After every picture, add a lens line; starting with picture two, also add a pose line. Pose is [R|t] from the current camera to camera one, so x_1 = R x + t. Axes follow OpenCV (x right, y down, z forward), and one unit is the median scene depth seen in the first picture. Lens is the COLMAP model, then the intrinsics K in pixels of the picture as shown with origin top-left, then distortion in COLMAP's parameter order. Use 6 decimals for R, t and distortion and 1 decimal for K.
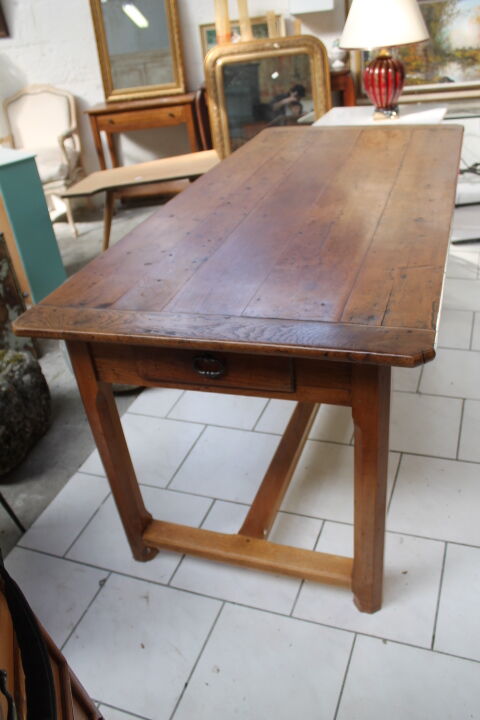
lens RADIAL K [[610.0, 0, 240.0], [0, 610.0, 360.0], [0, 0, 1]] dist [-0.156741, 0.143273]
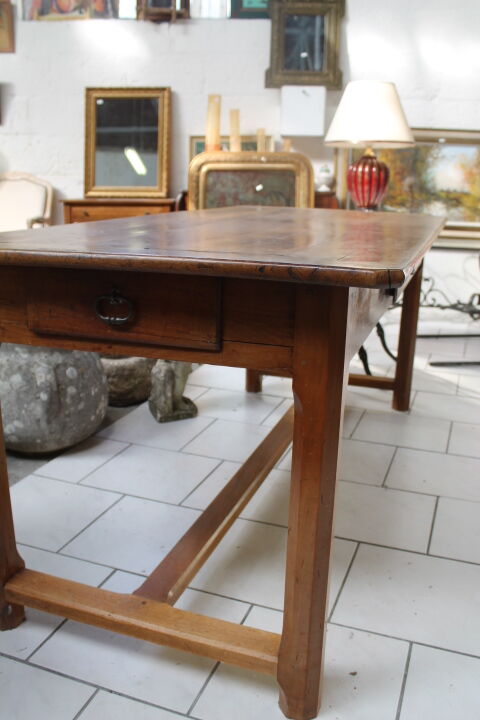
lens RADIAL K [[640.6, 0, 240.0], [0, 640.6, 360.0], [0, 0, 1]] dist [-0.156085, 0.158134]
pose [[0.992017, 0.121470, 0.033879, 0.027290], [-0.107591, 0.955388, -0.275058, 0.086575], [-0.065779, 0.269217, 0.960830, 0.071645]]
